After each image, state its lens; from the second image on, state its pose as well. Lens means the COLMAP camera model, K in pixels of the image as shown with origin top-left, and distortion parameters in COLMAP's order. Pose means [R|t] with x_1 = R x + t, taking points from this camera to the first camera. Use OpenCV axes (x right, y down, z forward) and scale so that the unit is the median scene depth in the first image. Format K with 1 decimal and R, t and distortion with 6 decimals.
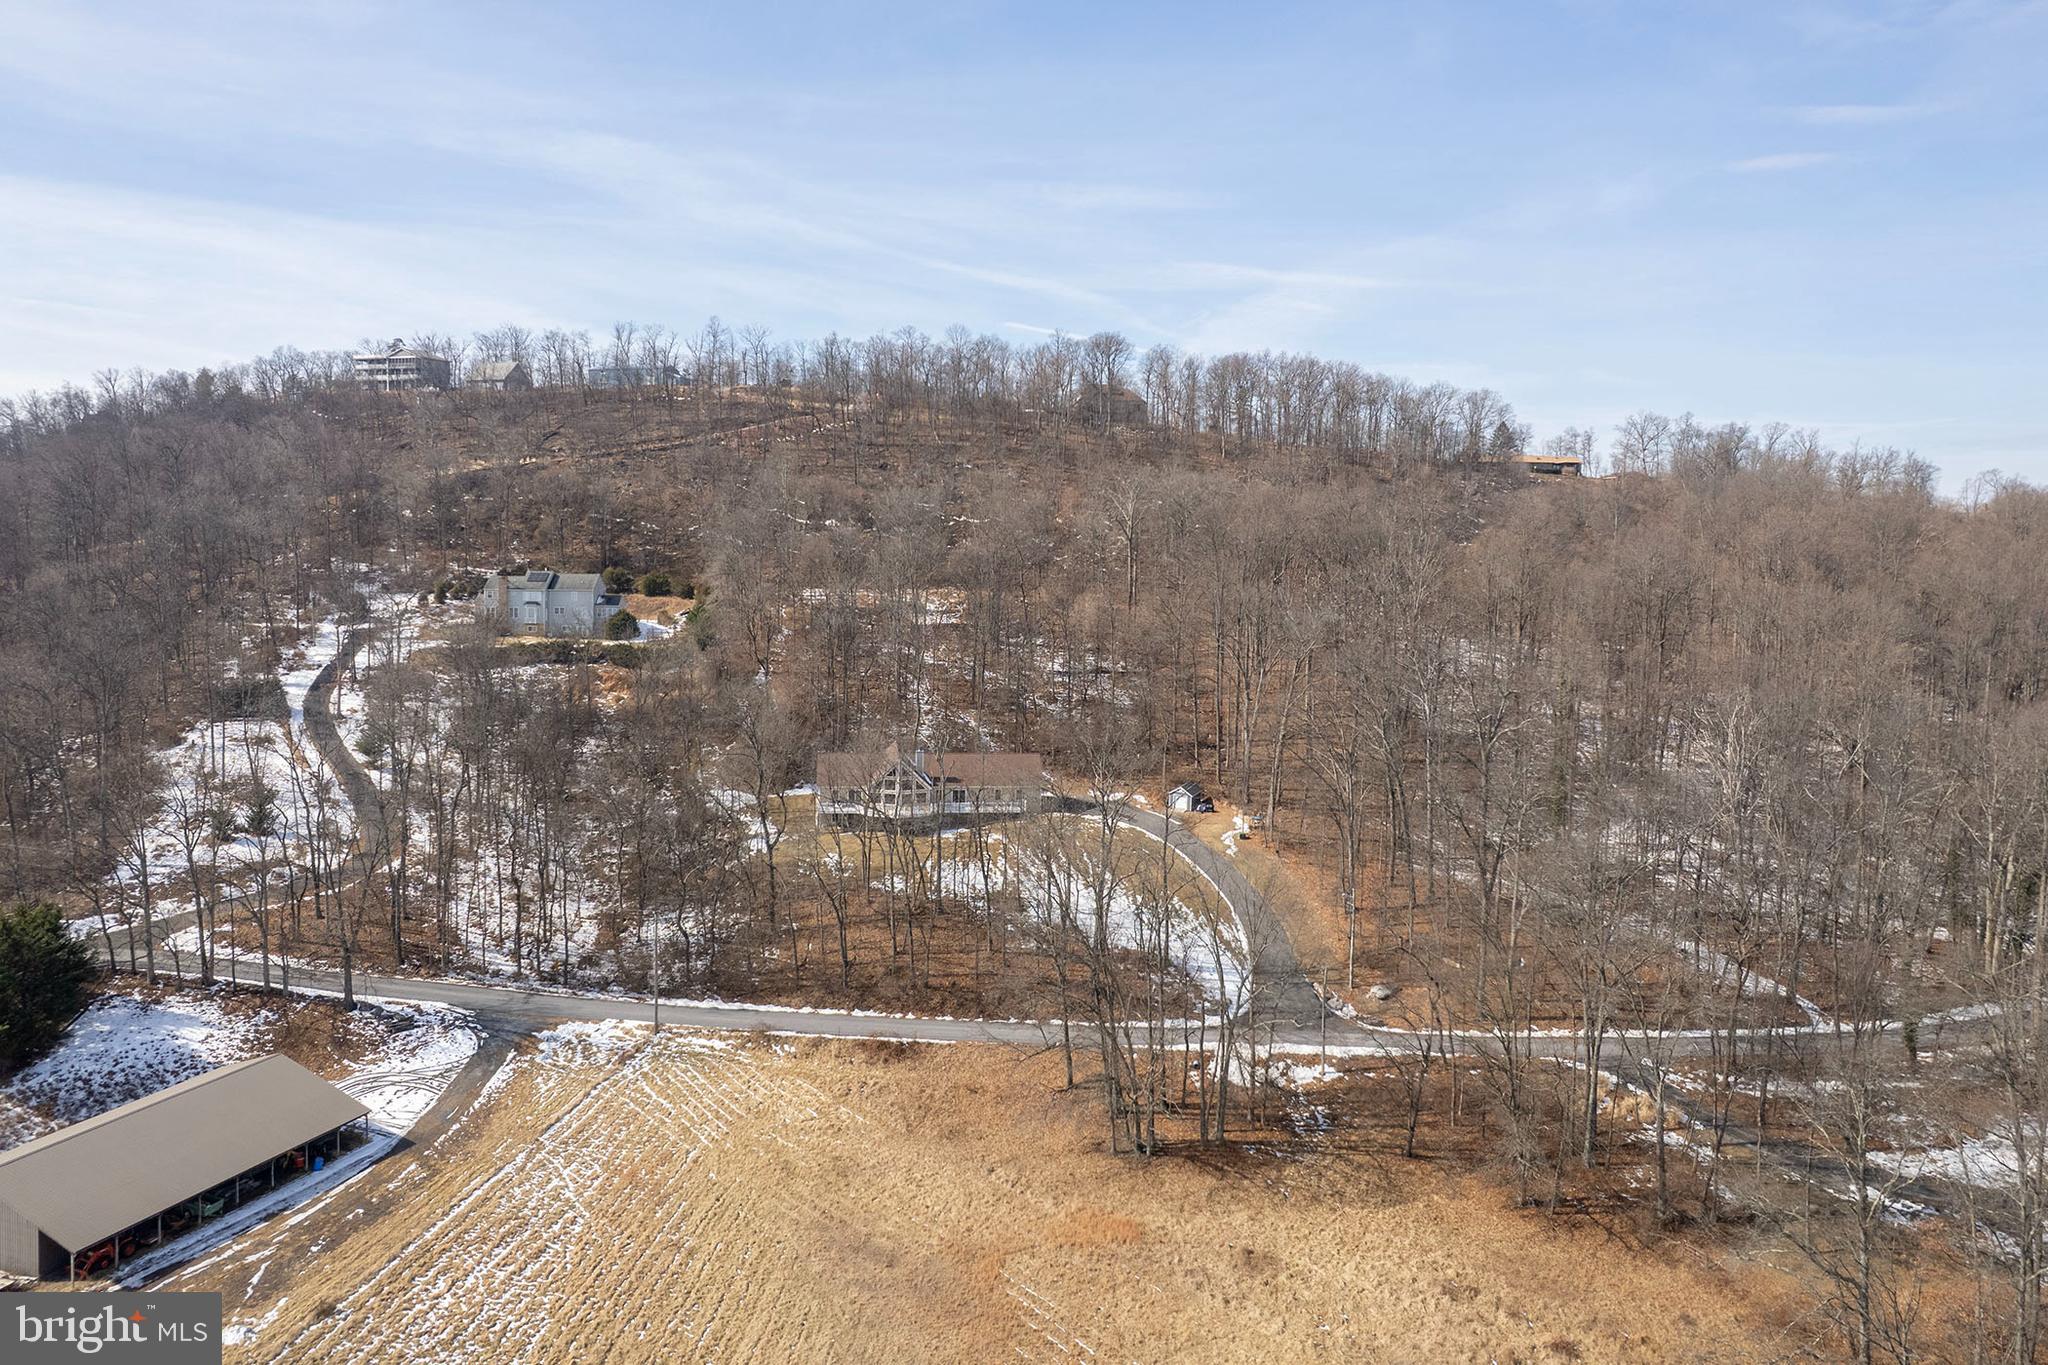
lens RADIAL K [[1371.4, 0, 1031.6], [0, 1371.4, 685.9], [0, 0, 1]] dist [-0.038718, -0.000266]
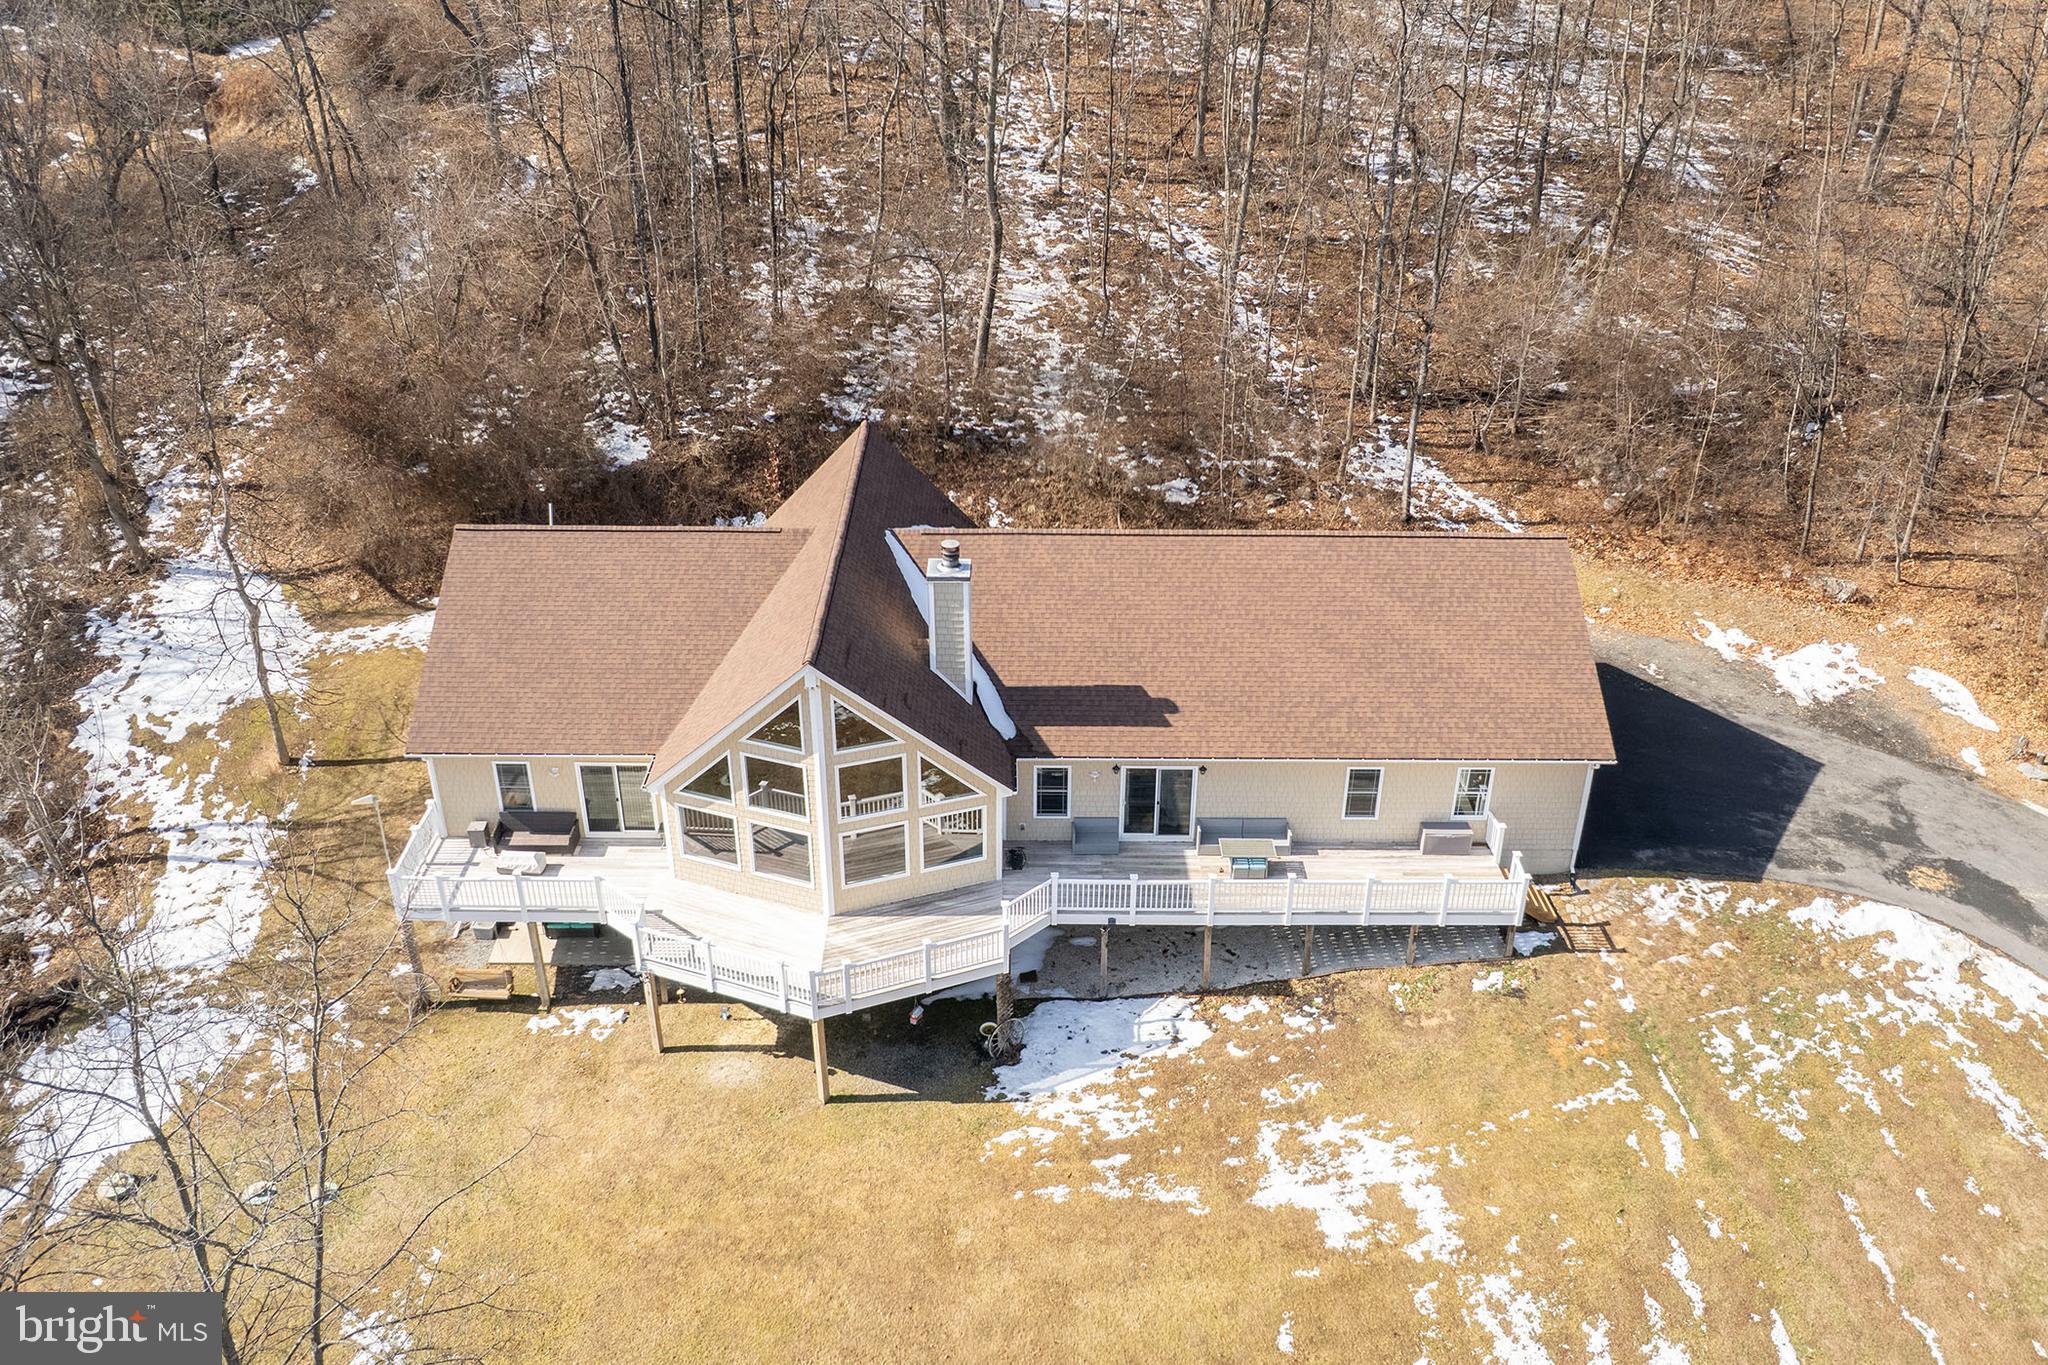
lens RADIAL K [[1371.4, 0, 1031.6], [0, 1371.4, 685.9], [0, 0, 1]] dist [-0.038718, -0.000266]
pose [[0.993119, 0.053526, -0.104159, -0.061421], [-0.003307, 0.901894, 0.431945, -0.018857], [0.117061, -0.428628, 0.895865, 0.995211]]
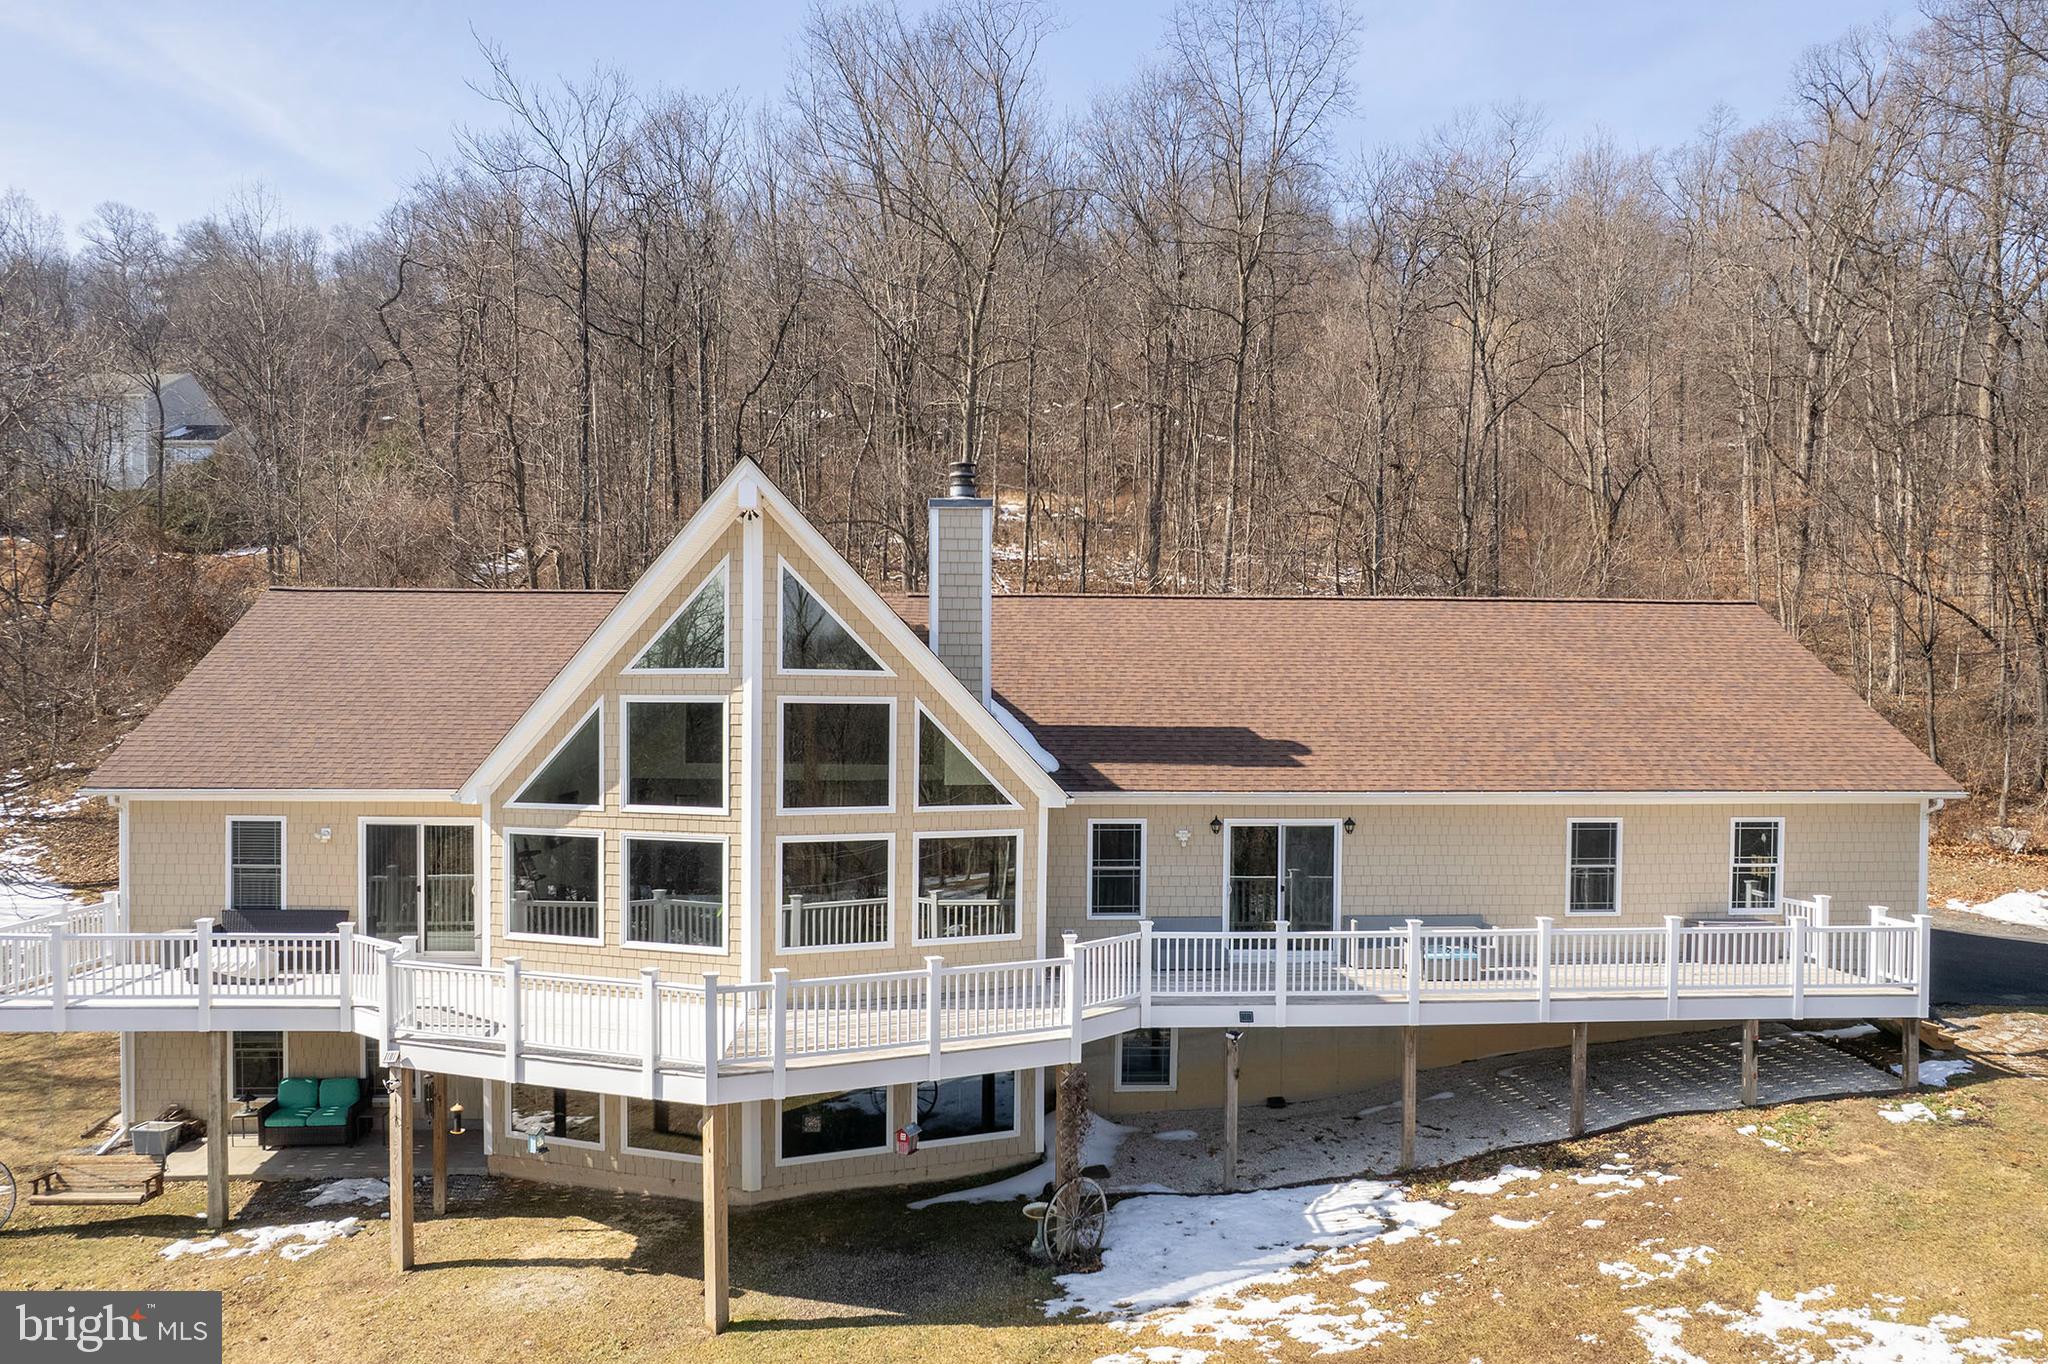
lens RADIAL K [[1319.4, 0, 1024.0], [0, 1319.4, 682.0], [0, 0, 1]] dist [-0.063297, 0.051256]
pose [[0.997159, -0.001324, -0.075312, -0.080543], [0.001079, 0.999994, -0.003285, 0.078452], [0.075316, 0.003195, 0.997155, 1.054600]]
